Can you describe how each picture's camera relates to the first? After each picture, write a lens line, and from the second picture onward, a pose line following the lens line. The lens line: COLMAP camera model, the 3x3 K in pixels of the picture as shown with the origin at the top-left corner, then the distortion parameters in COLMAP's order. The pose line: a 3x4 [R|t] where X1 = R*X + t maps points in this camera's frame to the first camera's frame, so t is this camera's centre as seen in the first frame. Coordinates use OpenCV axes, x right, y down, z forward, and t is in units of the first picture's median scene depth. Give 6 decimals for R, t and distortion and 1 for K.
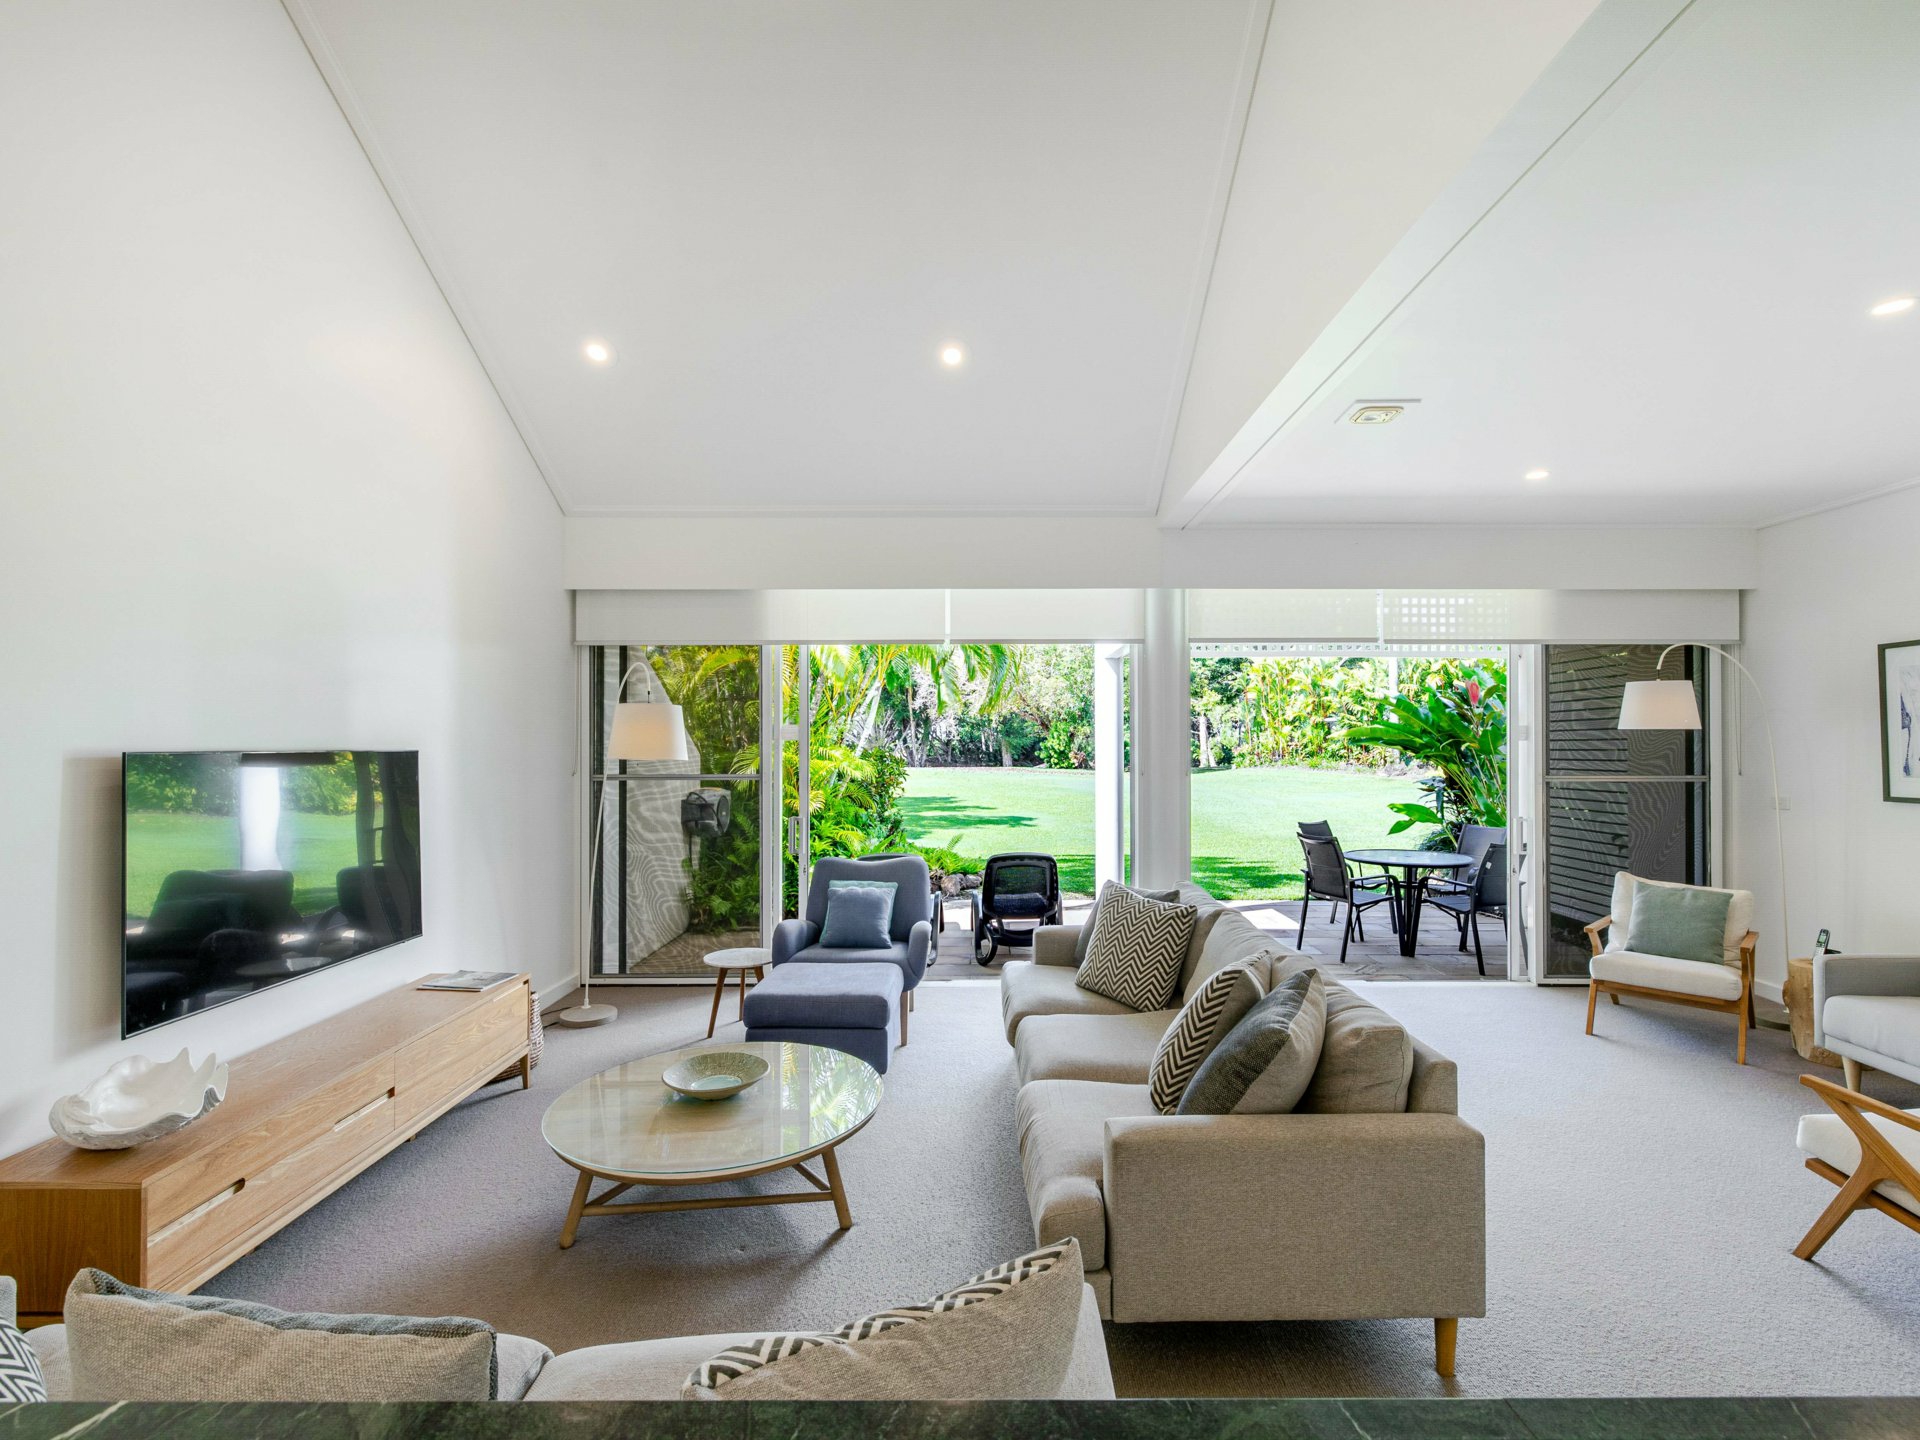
lens RADIAL K [[913.6, 0, 964.4], [0, 913.6, 730.4], [0, 0, 1]] dist [-0.005097, -0.000409]
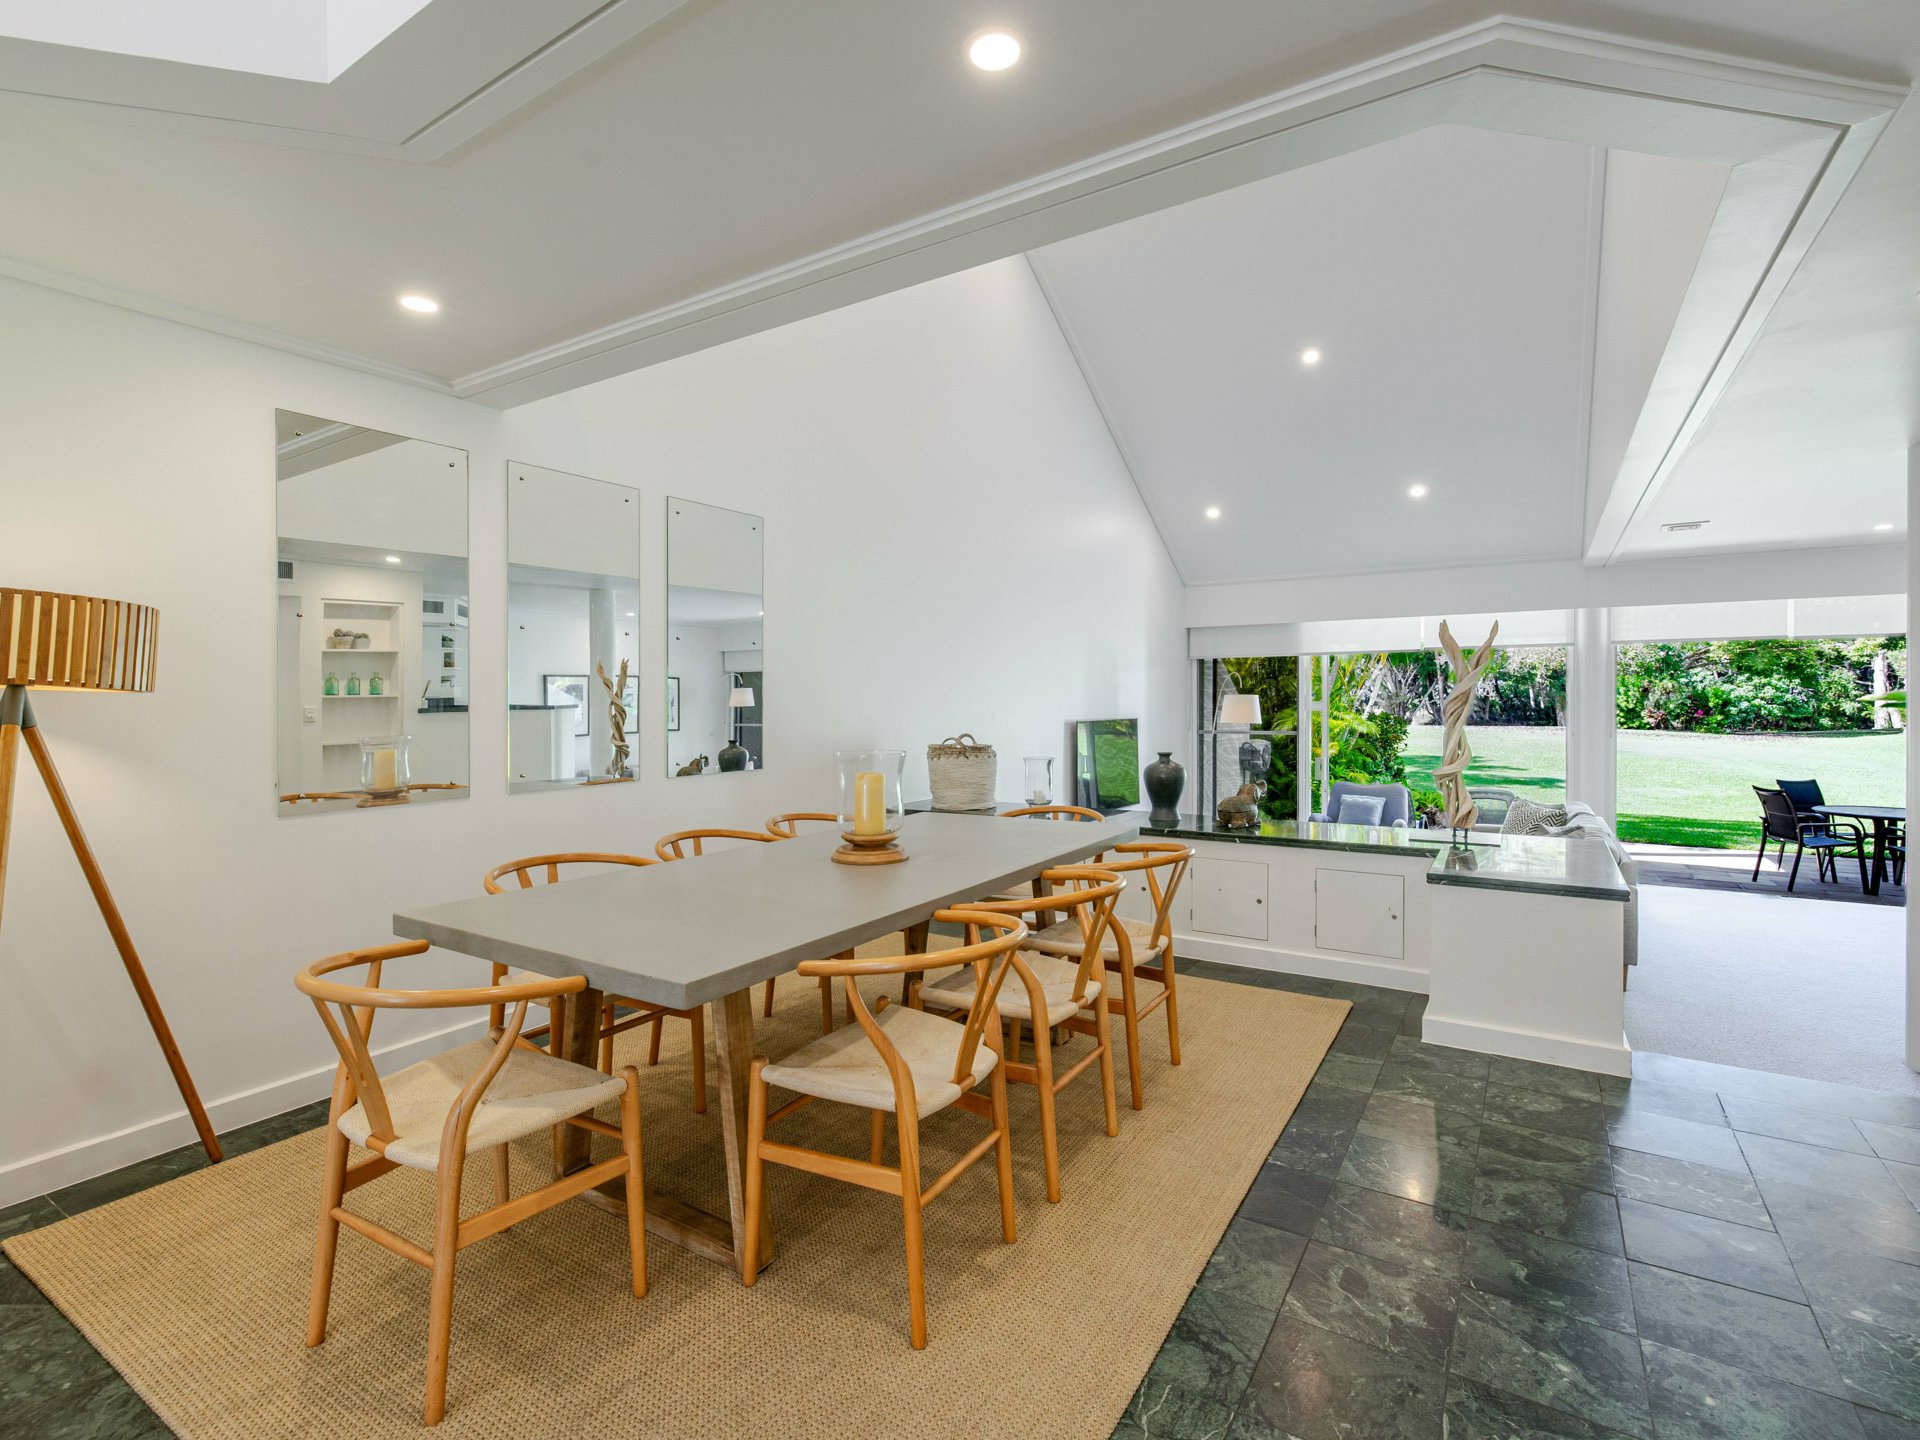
lens RADIAL K [[913.6, 0, 959.5], [0, 913.6, 712.3], [0, 0, 1]] dist [-0.005097, -0.000409]
pose [[0.854819, 0.005062, -0.518902, 0.071935], [0.010105, 0.999600, 0.026398, -0.022957], [0.518828, -0.027809, 0.854426, -0.468533]]
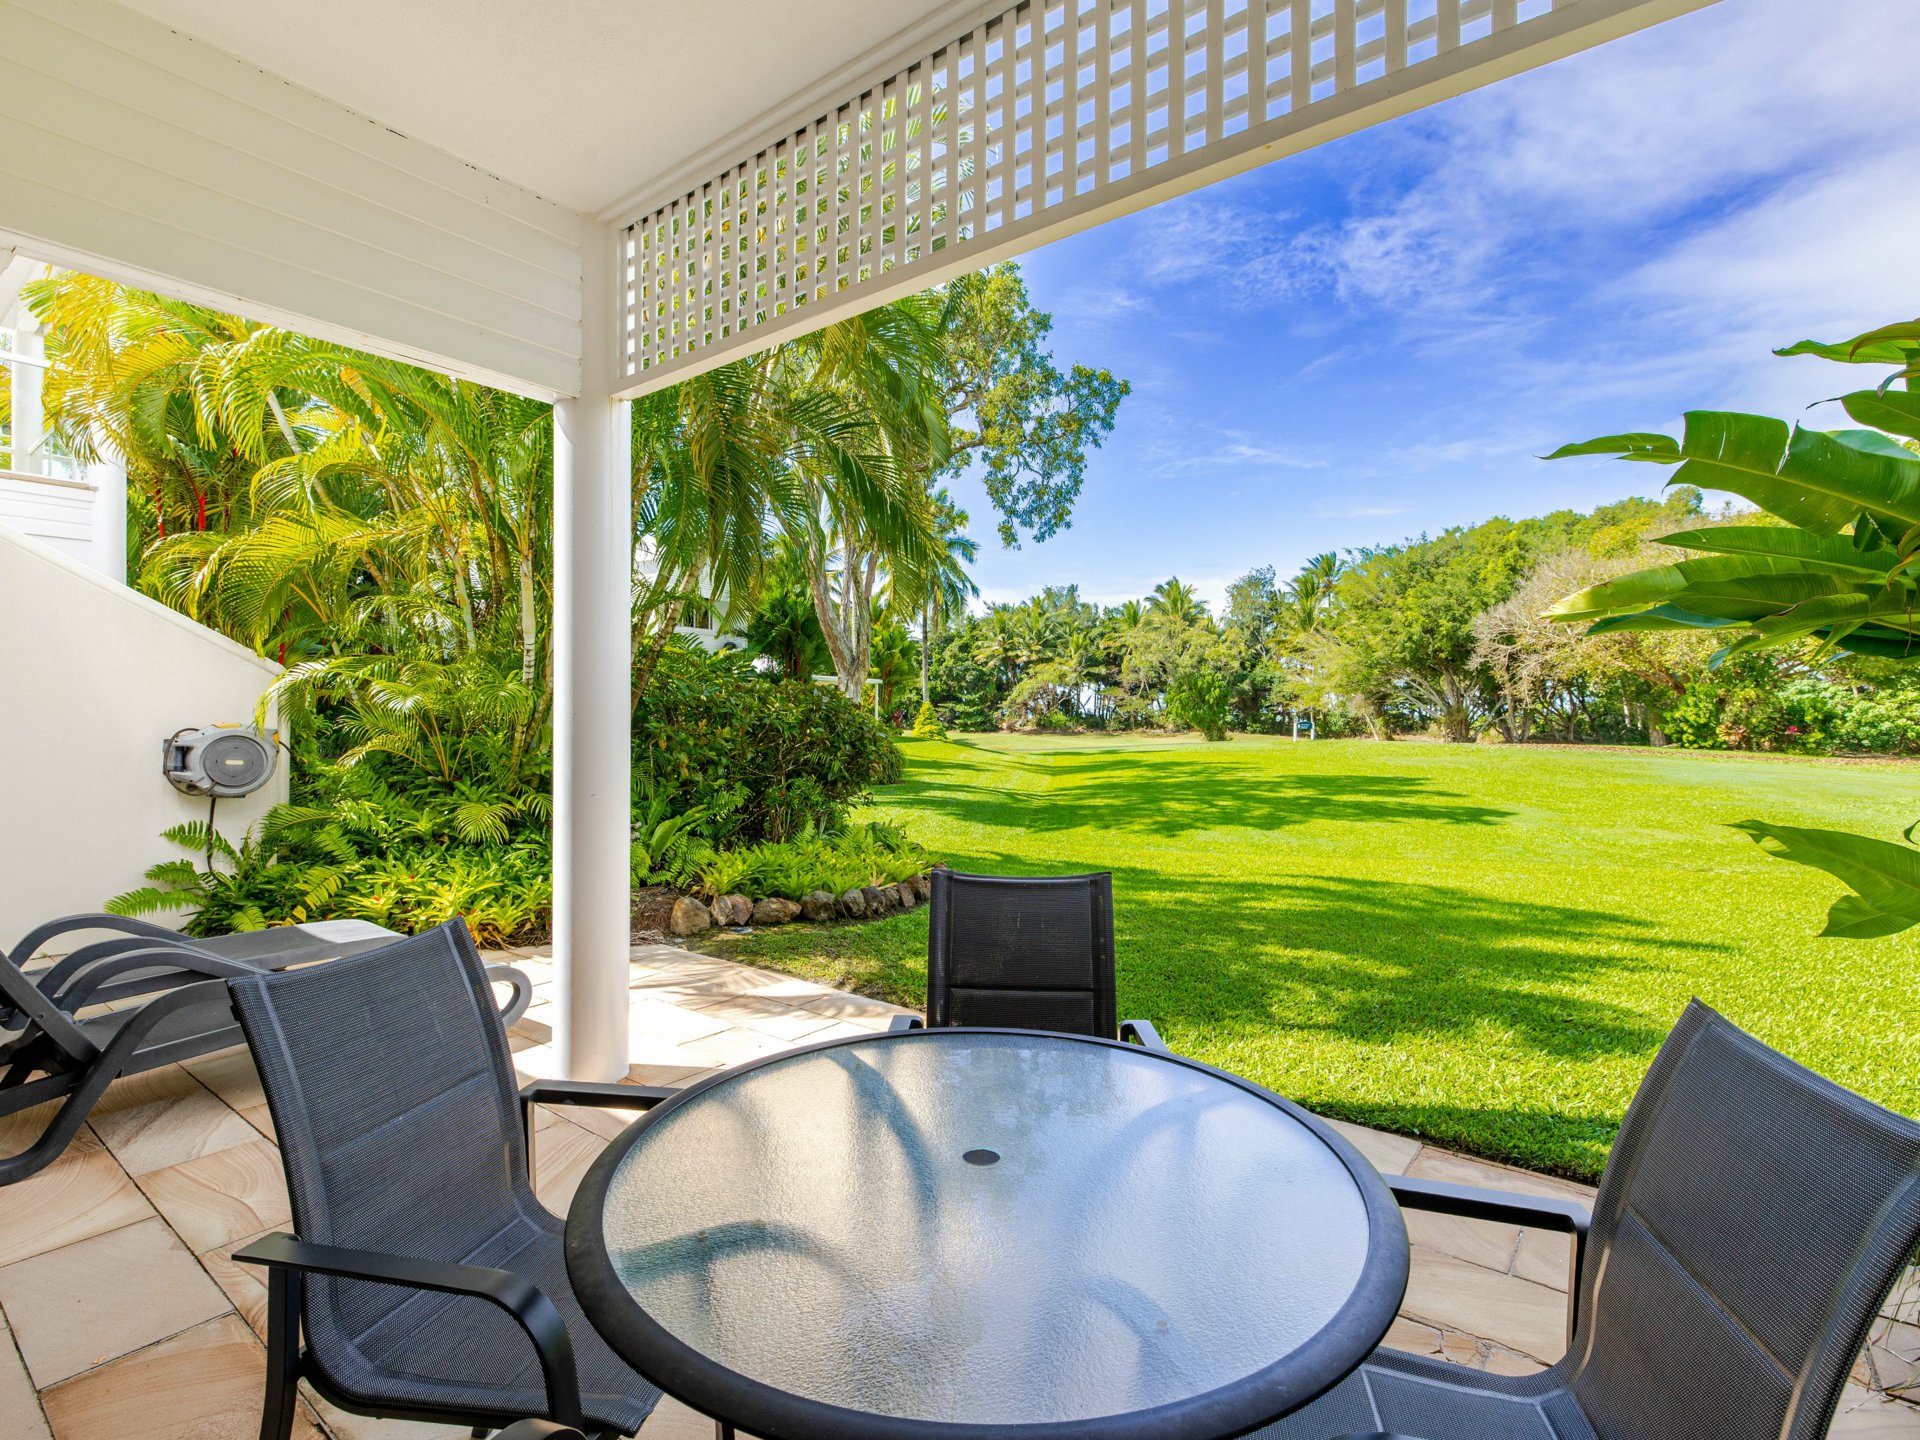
lens RADIAL K [[913.6, 0, 961.4], [0, 913.6, 721.3], [0, 0, 1]] dist [-0.005097, -0.000409]
pose [[0.798782, 0.007410, -0.601574, 0.494387], [0.002960, 0.999864, 0.016247, 0.050482], [0.601613, -0.014759, 0.798652, 0.652584]]
